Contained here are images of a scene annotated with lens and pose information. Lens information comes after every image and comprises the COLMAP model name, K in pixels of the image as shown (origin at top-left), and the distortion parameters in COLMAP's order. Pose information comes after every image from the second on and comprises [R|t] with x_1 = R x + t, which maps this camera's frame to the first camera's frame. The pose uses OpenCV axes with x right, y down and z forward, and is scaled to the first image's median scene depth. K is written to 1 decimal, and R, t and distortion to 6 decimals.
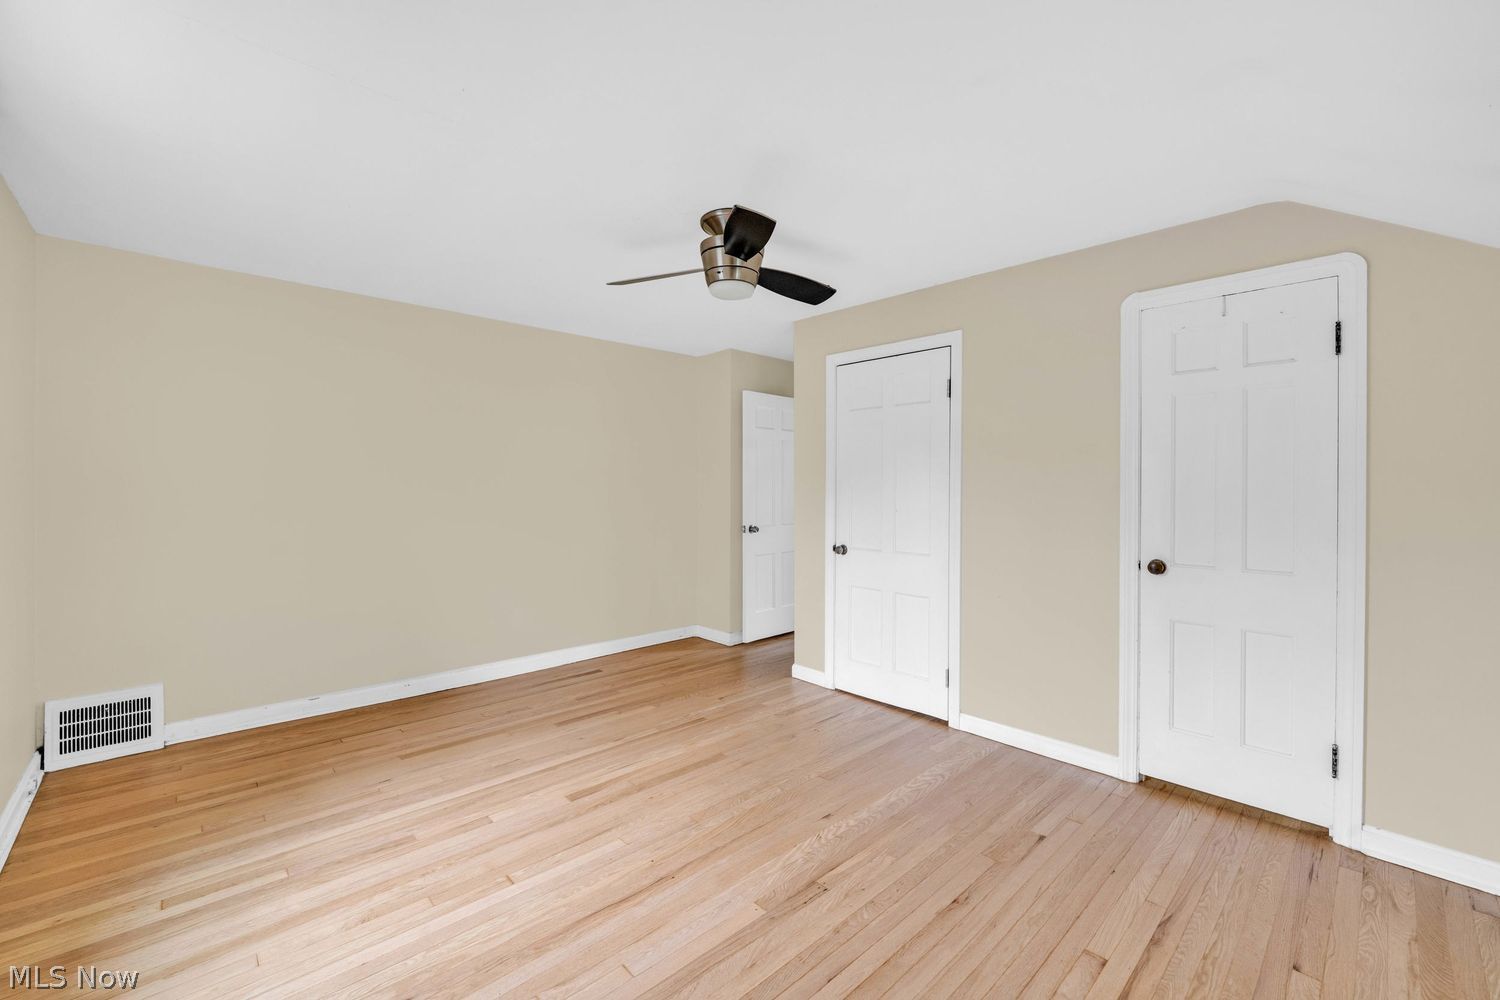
lens RADIAL K [[620.1, 0, 745.5], [0, 620.1, 494.7], [0, 0, 1]] dist [-0.002831, -0.000384]
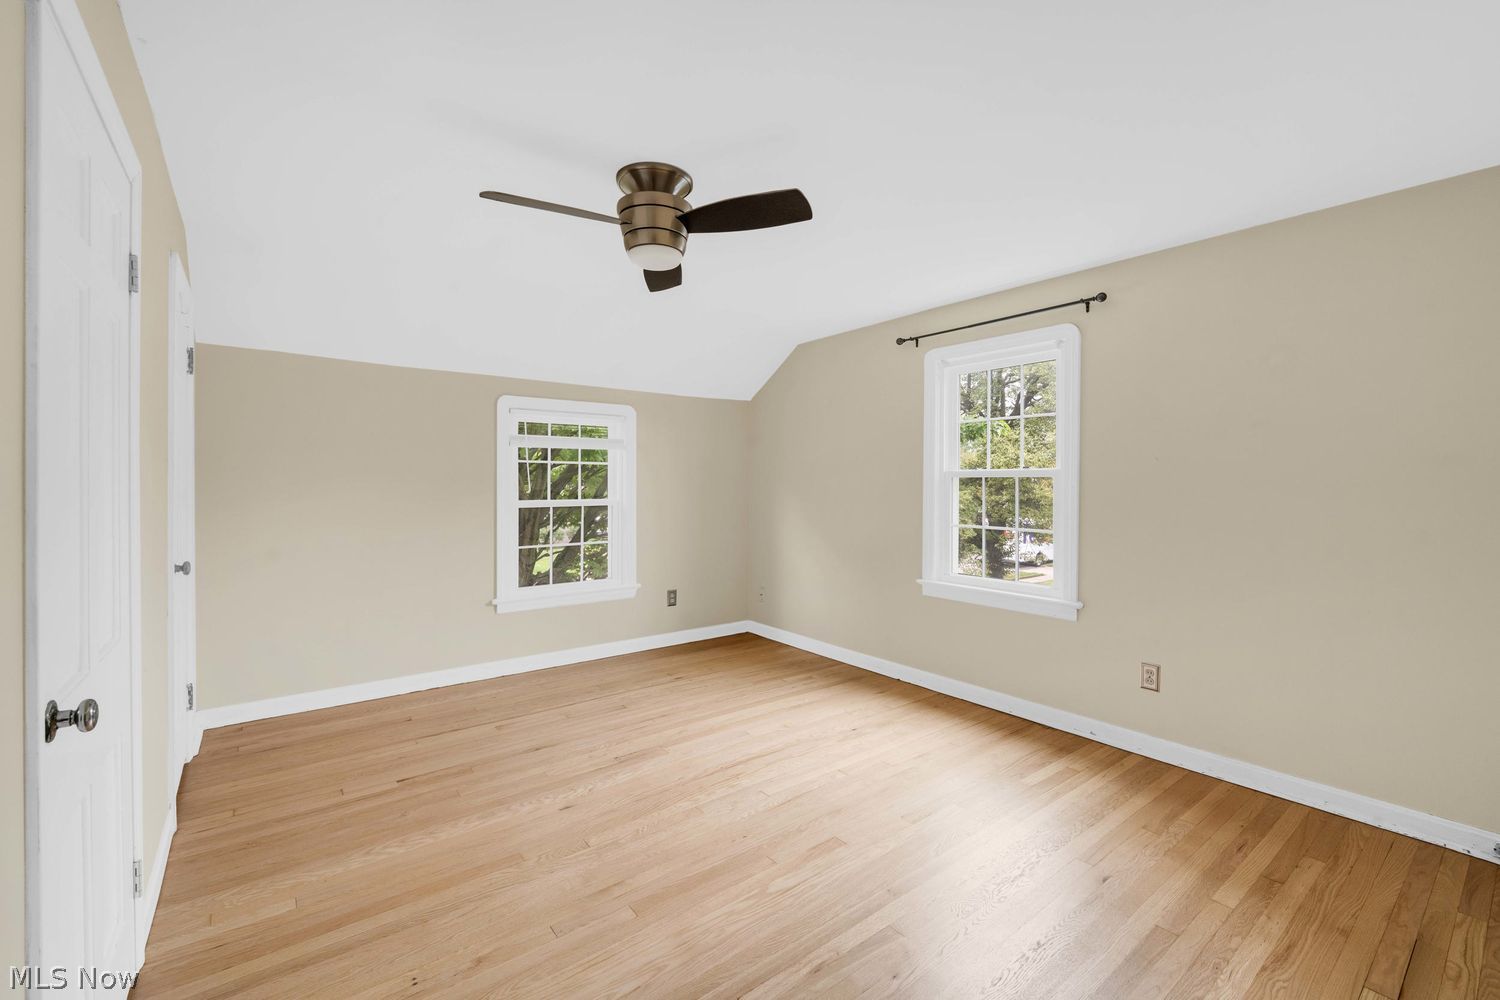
lens RADIAL K [[632.2, 0, 747.9], [0, 632.2, 476.5], [0, 0, 1]] dist [-0.002637, -0.000317]
pose [[-0.995206, -0.004526, 0.097696, -0.235288], [-0.004323, 0.999988, 0.002297, -0.014355], [-0.097706, 0.001864, -0.995214, 1.811239]]
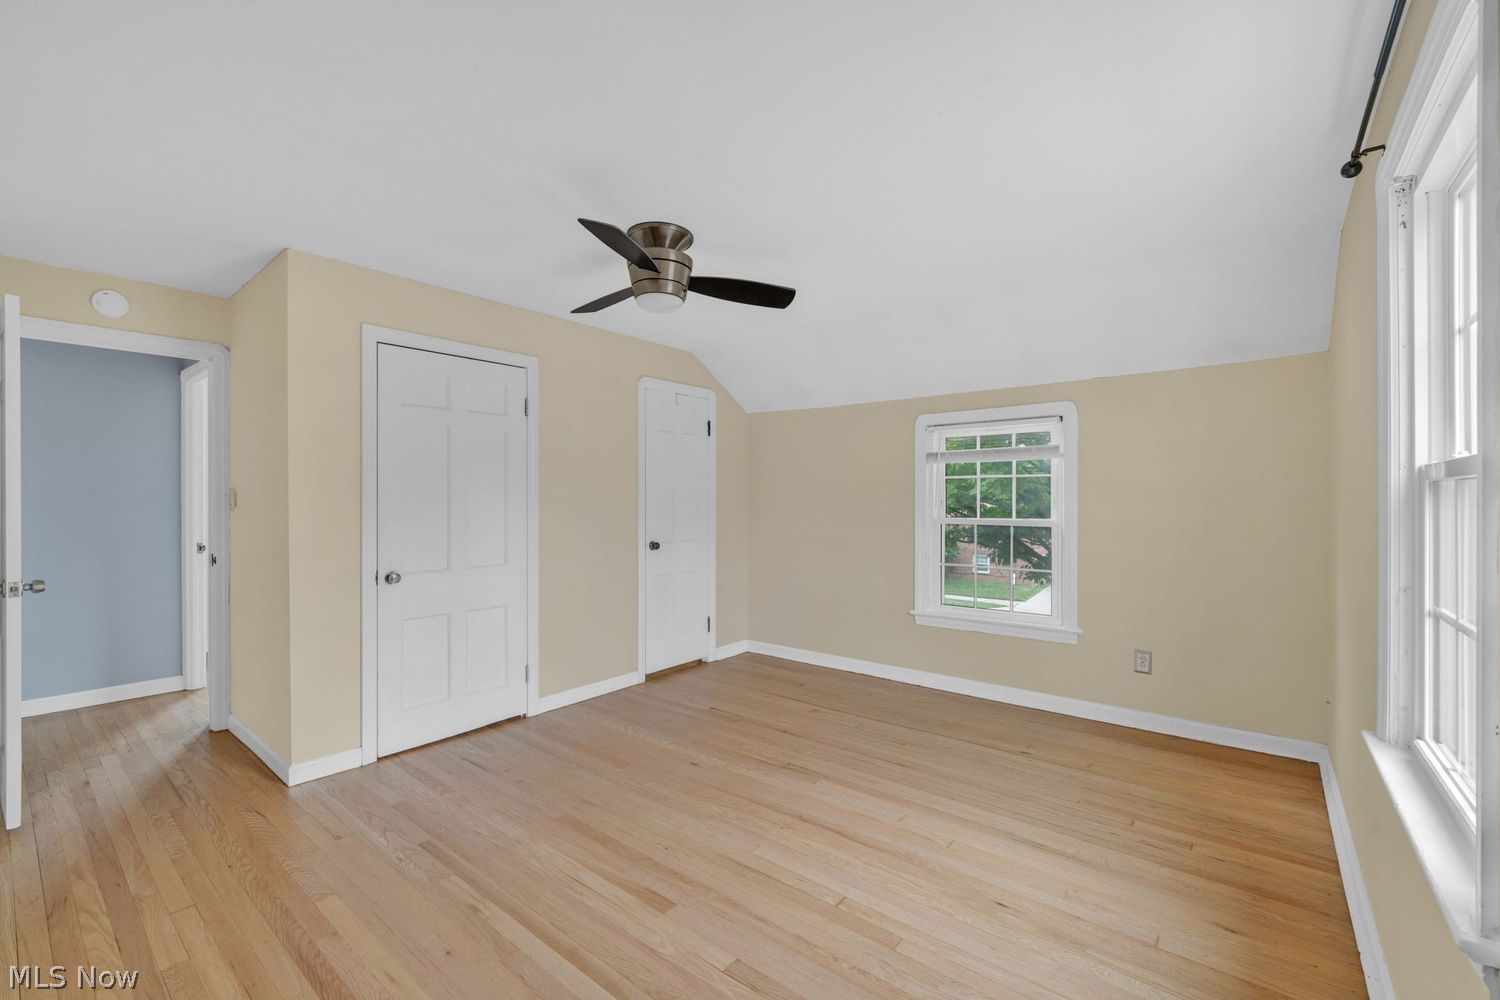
lens RADIAL K [[620.1, 0, 745.5], [0, 620.1, 494.7], [0, 0, 1]] dist [-0.002831, -0.000384]
pose [[-0.128157, 0.004641, 0.991743, -1.004759], [0.014511, 0.999891, -0.002804, -0.006928], [-0.991648, 0.014032, -0.128211, 0.961876]]
